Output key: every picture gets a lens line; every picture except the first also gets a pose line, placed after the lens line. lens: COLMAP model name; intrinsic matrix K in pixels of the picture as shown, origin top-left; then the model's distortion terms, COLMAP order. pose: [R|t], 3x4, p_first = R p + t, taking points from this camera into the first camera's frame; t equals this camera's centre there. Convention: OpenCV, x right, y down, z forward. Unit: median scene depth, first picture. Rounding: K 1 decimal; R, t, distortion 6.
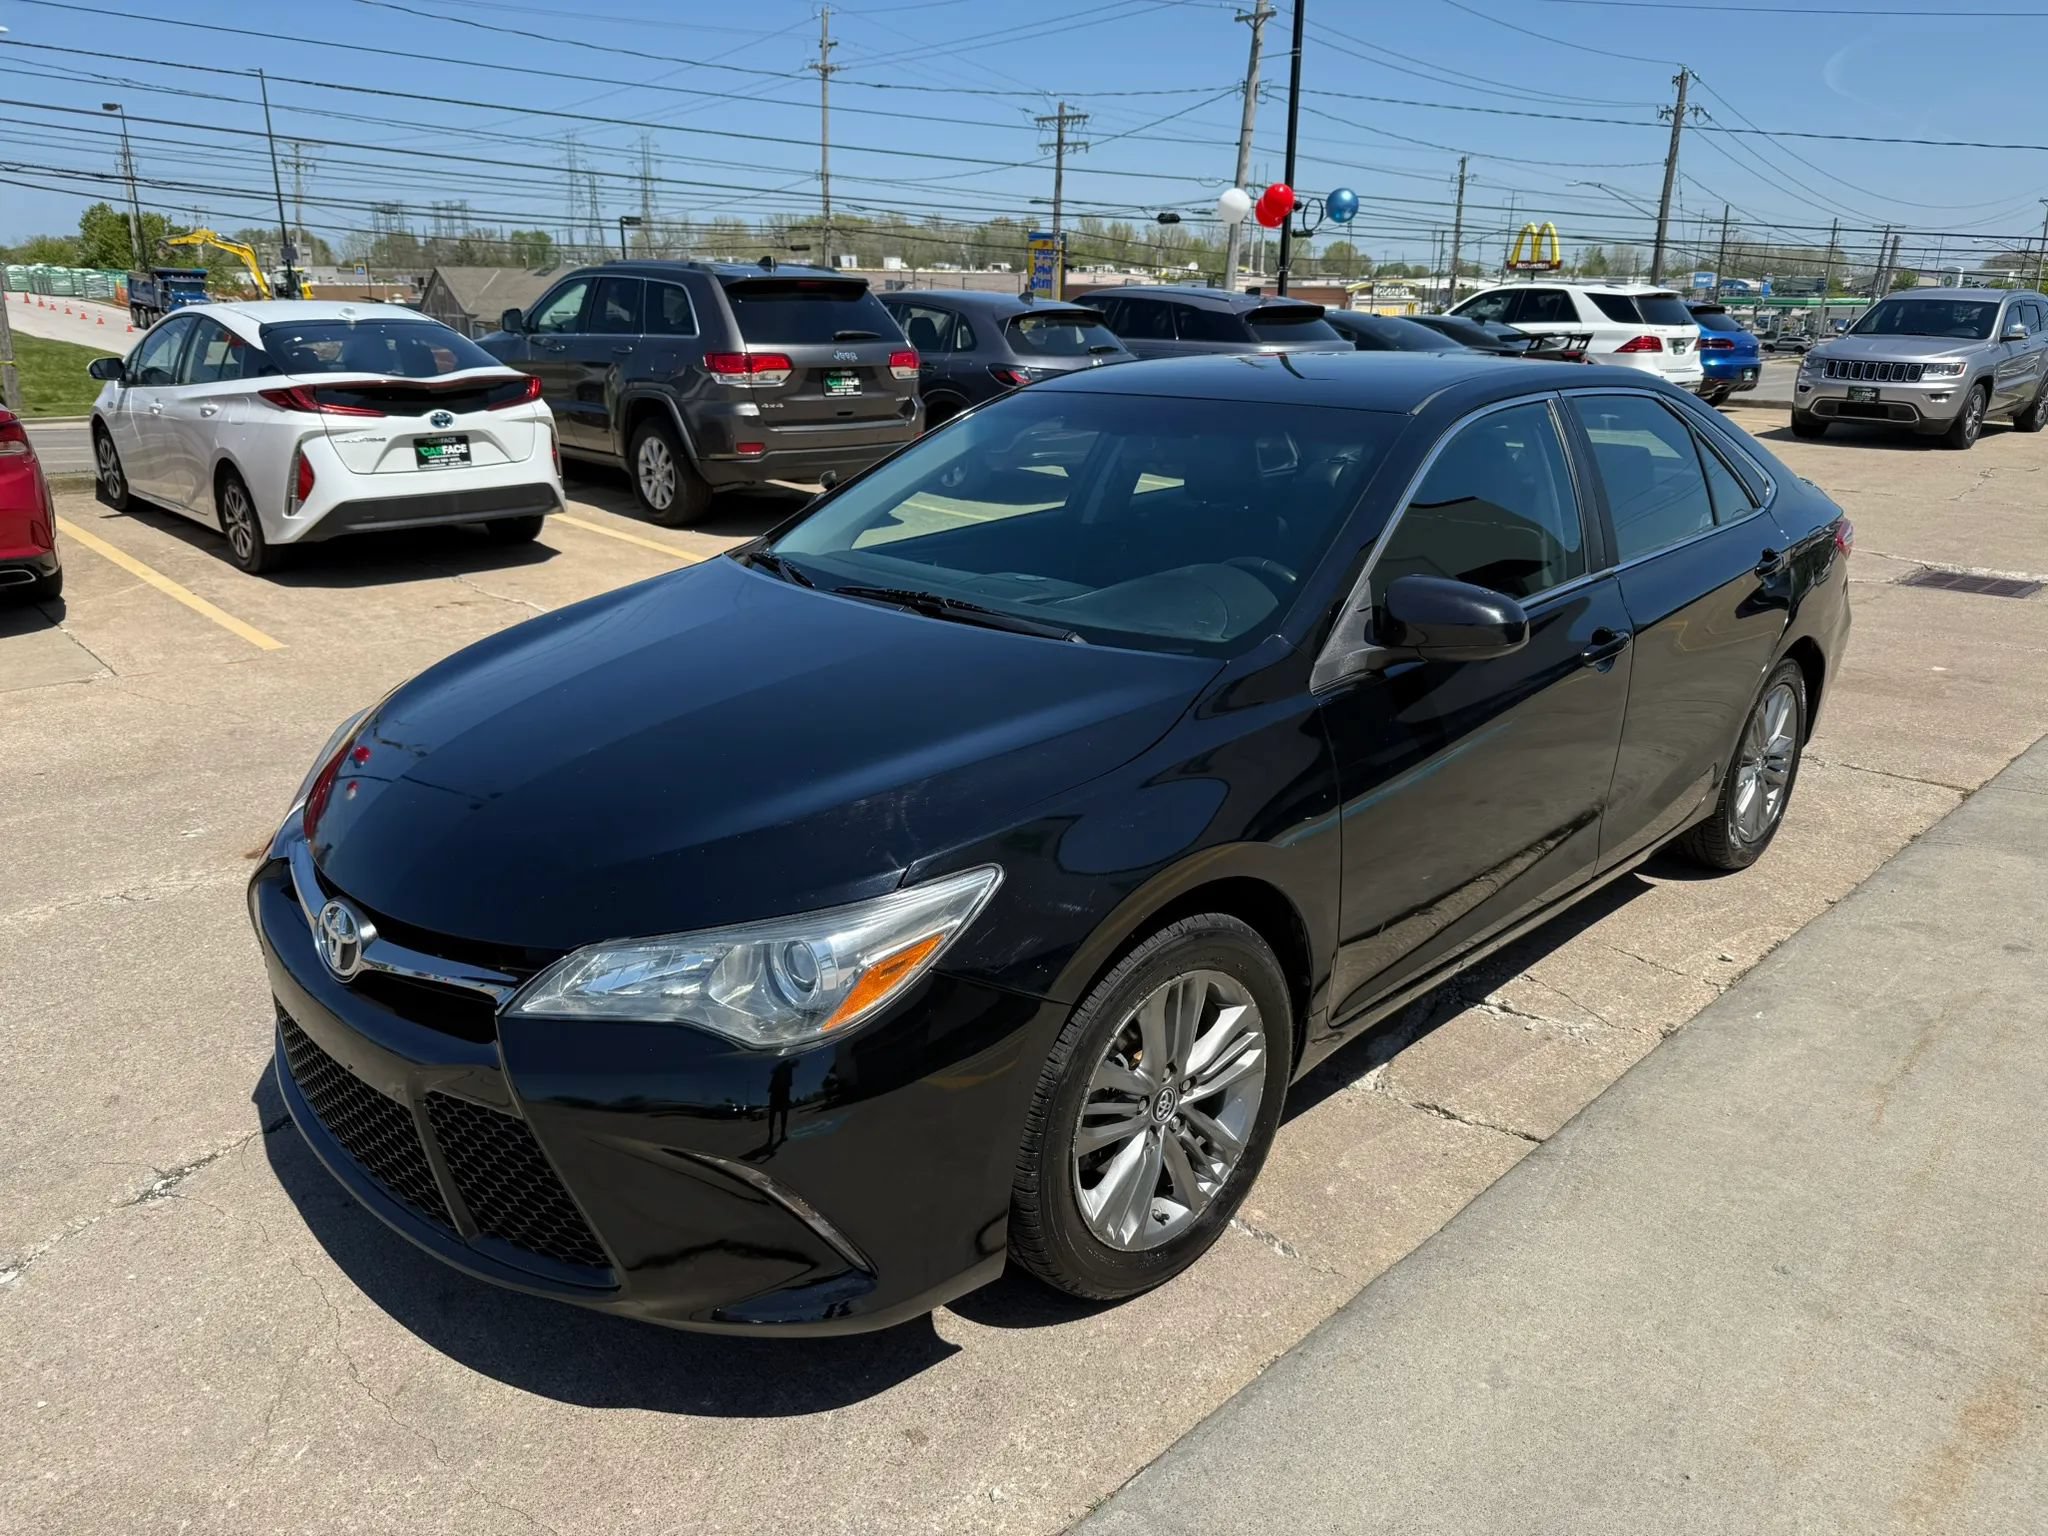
lens RADIAL K [[1445.7, 0, 1025.2], [0, 1445.7, 763.6], [0, 0, 1]] dist [0.015844, -0.024405]
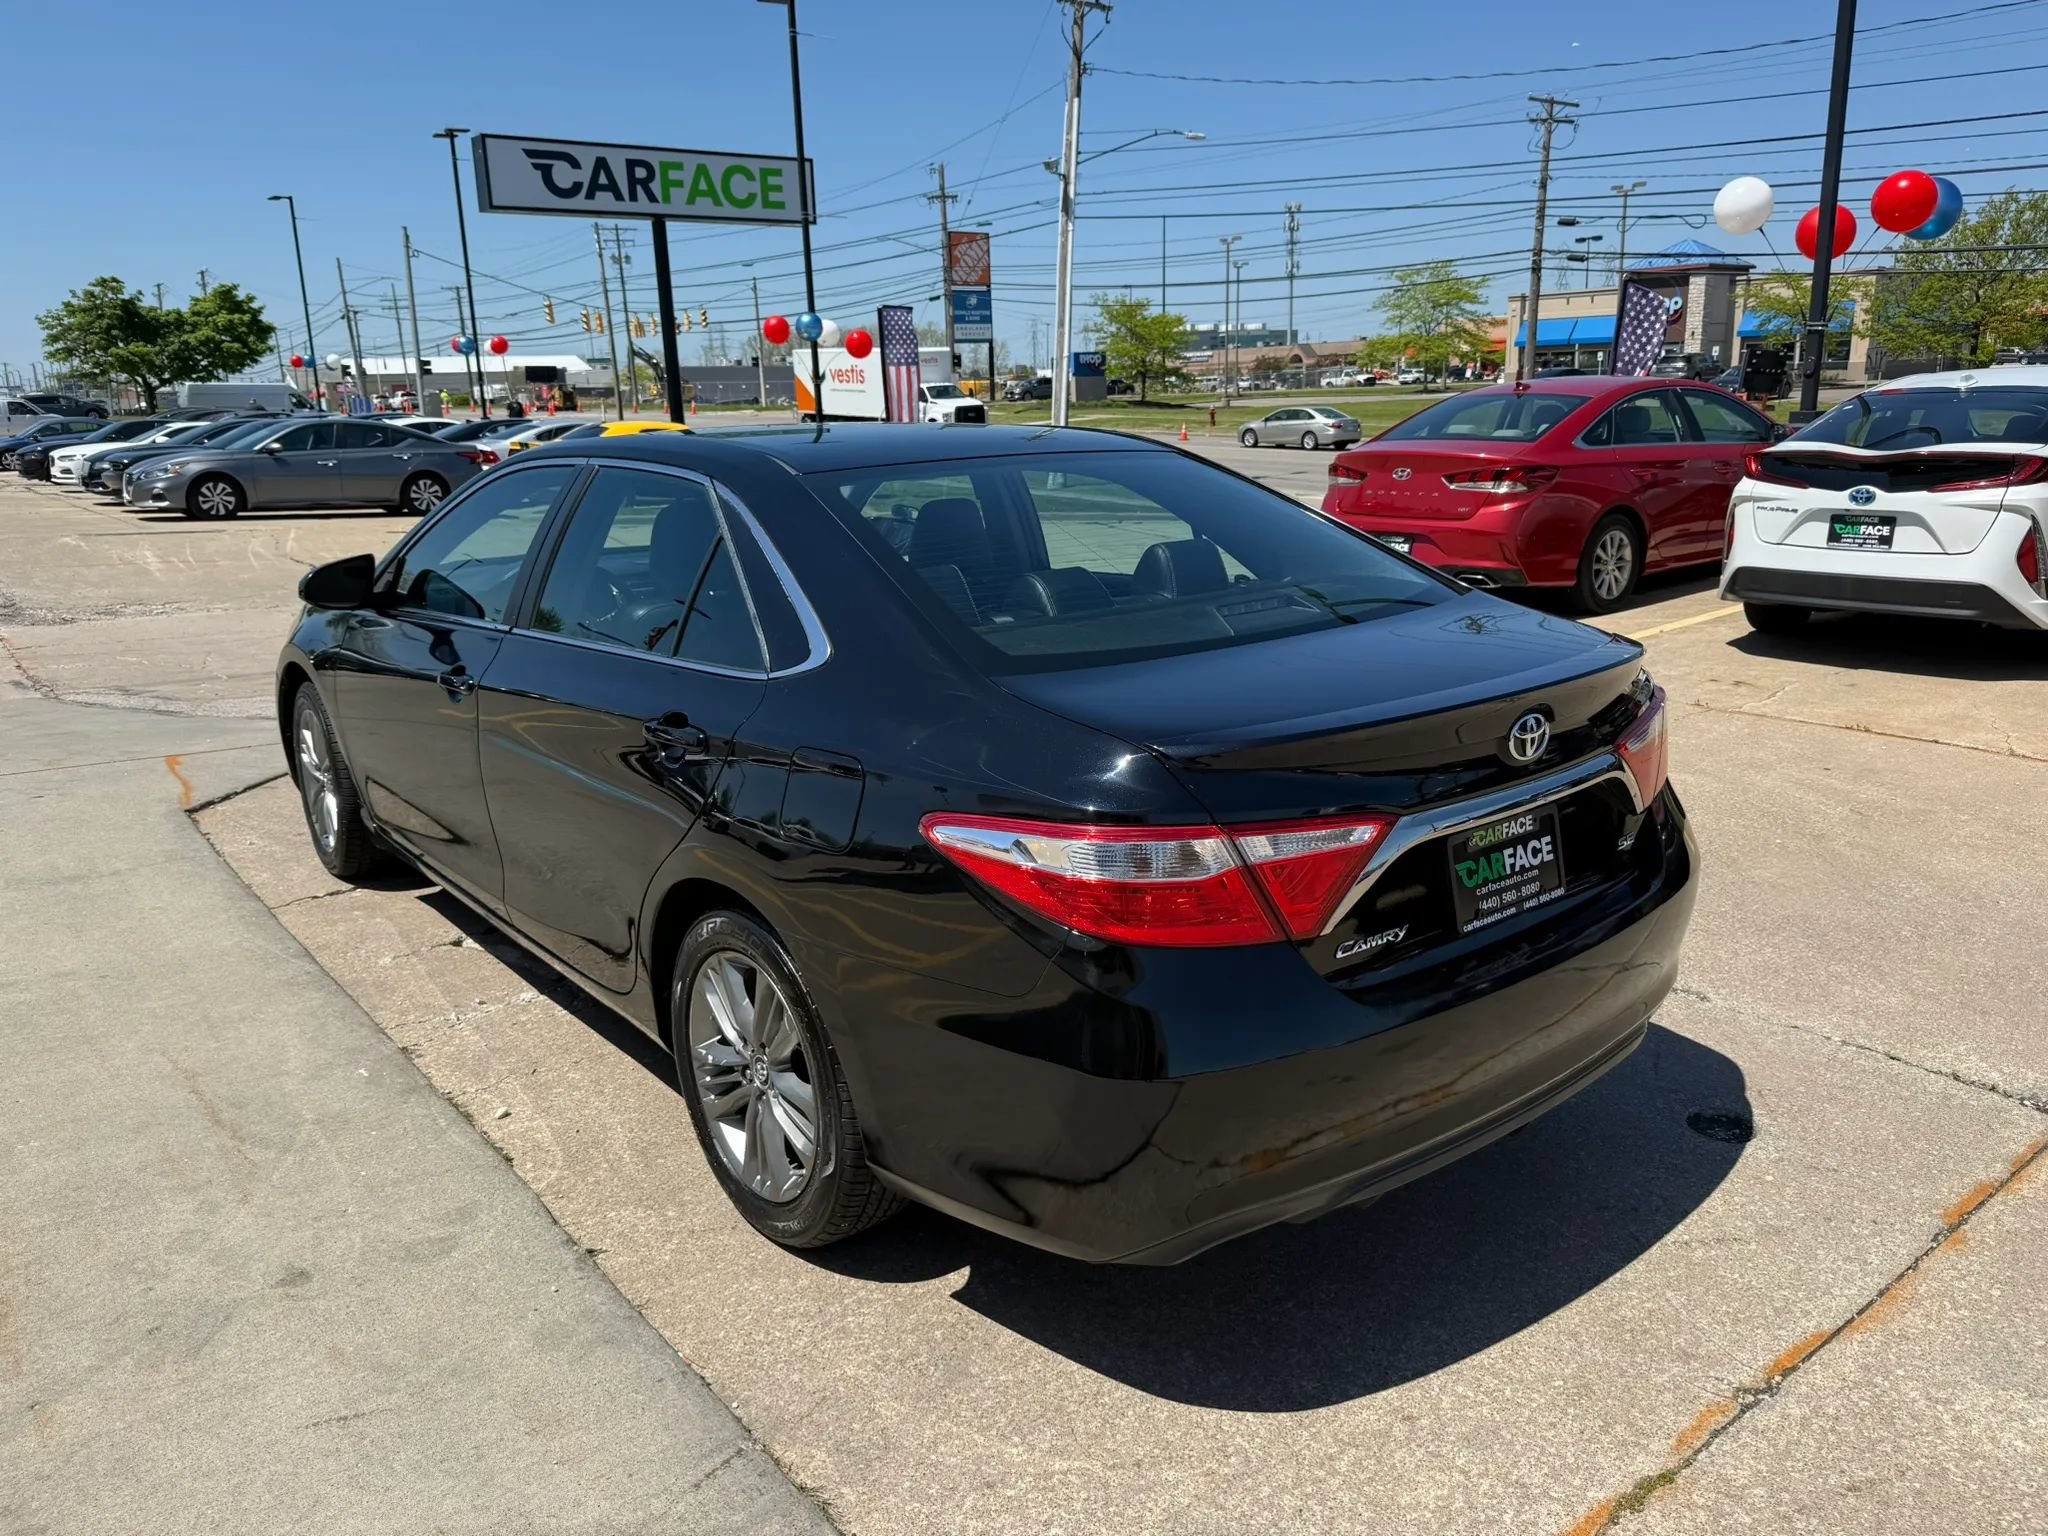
lens RADIAL K [[1445.7, 0, 1017.5], [0, 1445.7, 762.0], [0, 0, 1]] dist [0.015844, -0.024405]
pose [[-0.100455, 0.241924, -0.965081, 1.243030], [-0.287041, 0.921697, 0.260926, -0.373806], [0.952636, 0.303229, -0.023147, 1.256672]]
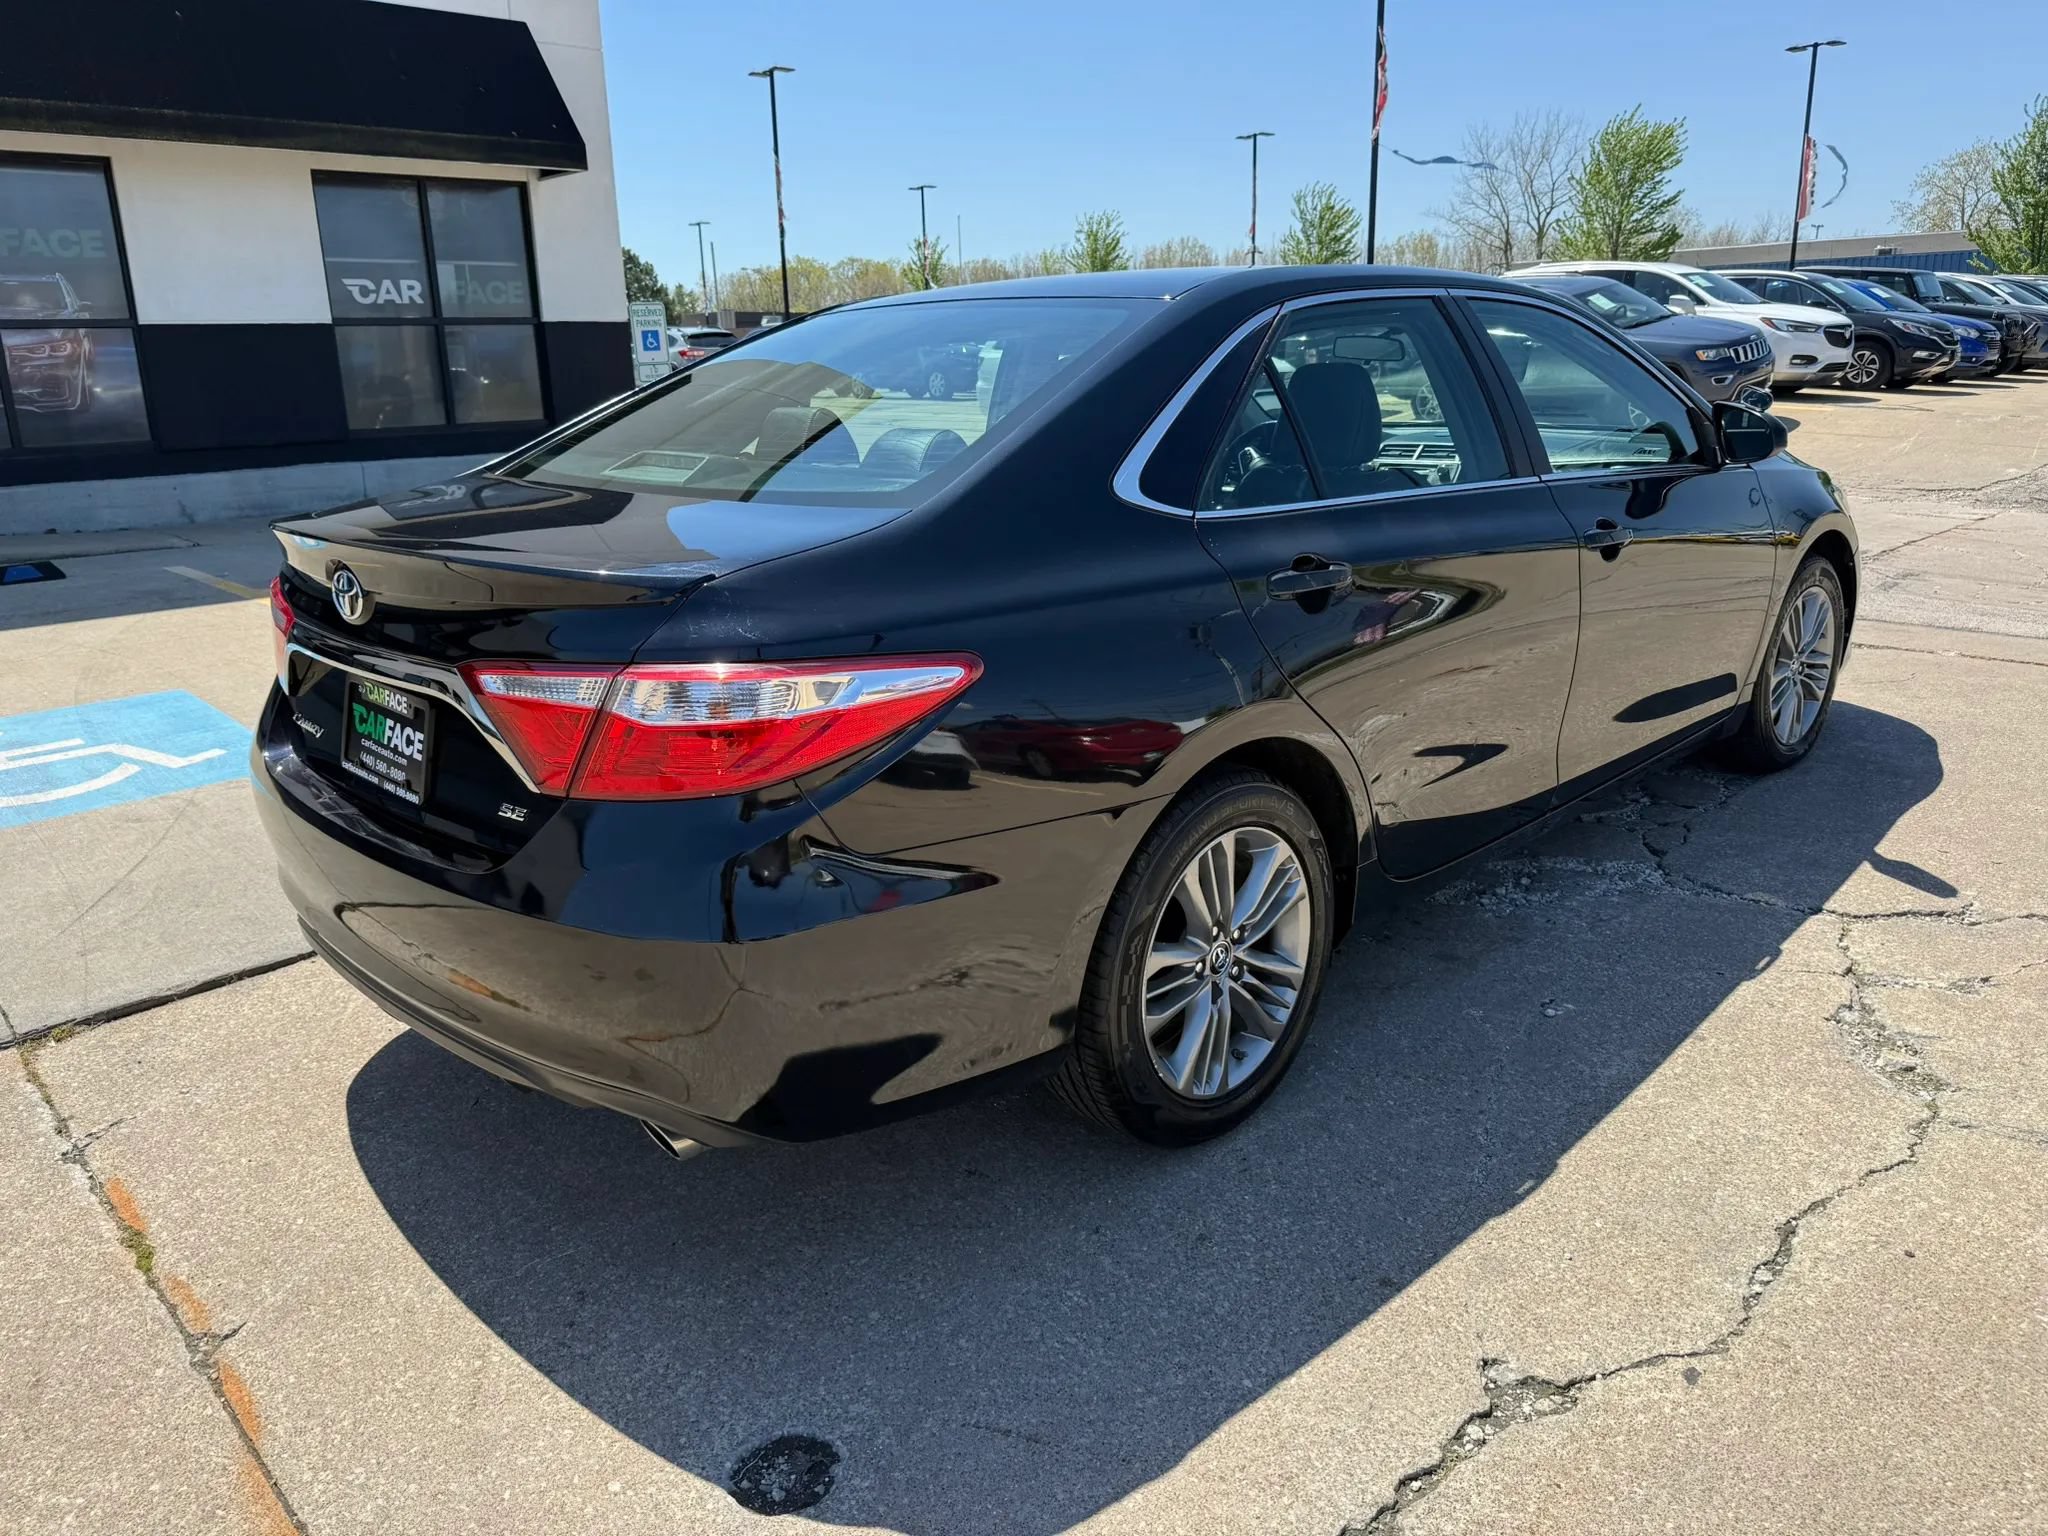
lens RADIAL K [[1445.7, 0, 1021.3], [0, 1445.7, 760.4], [0, 0, 1]] dist [0.015844, -0.024405]
pose [[-0.999809, 0.015687, 0.011676, 0.328397], [0.019532, 0.830114, 0.557252, -0.553066], [-0.000951, 0.557373, -0.830261, 1.981330]]
